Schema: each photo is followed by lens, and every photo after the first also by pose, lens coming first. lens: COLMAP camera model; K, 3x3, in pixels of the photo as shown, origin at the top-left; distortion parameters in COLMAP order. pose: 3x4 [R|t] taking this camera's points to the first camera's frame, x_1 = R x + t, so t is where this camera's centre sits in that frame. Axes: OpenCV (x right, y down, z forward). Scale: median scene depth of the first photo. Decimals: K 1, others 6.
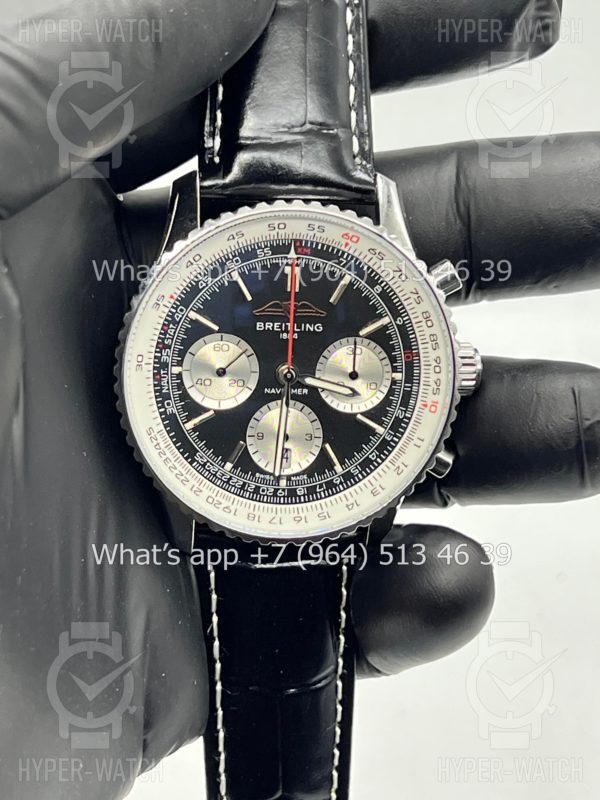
lens RADIAL K [[1837.1, 0, 300.0], [0, 1837.1, 400.0], [0, 0, 1]] dist [0.279971, -0.503973]
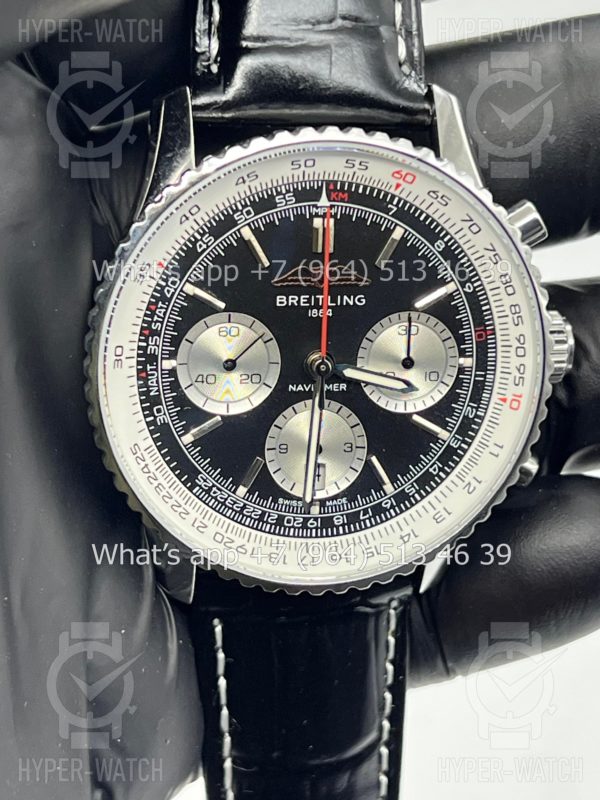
lens RADIAL K [[1799.9, 0, 300.0], [0, 1799.9, 400.0], [0, 0, 1]] dist [0.210931, 0.239955]
pose [[0.997841, -0.030543, 0.058140, -0.056734], [0.026942, 0.997728, 0.061748, -0.044558], [-0.059894, -0.060048, 0.996397, 0.281807]]
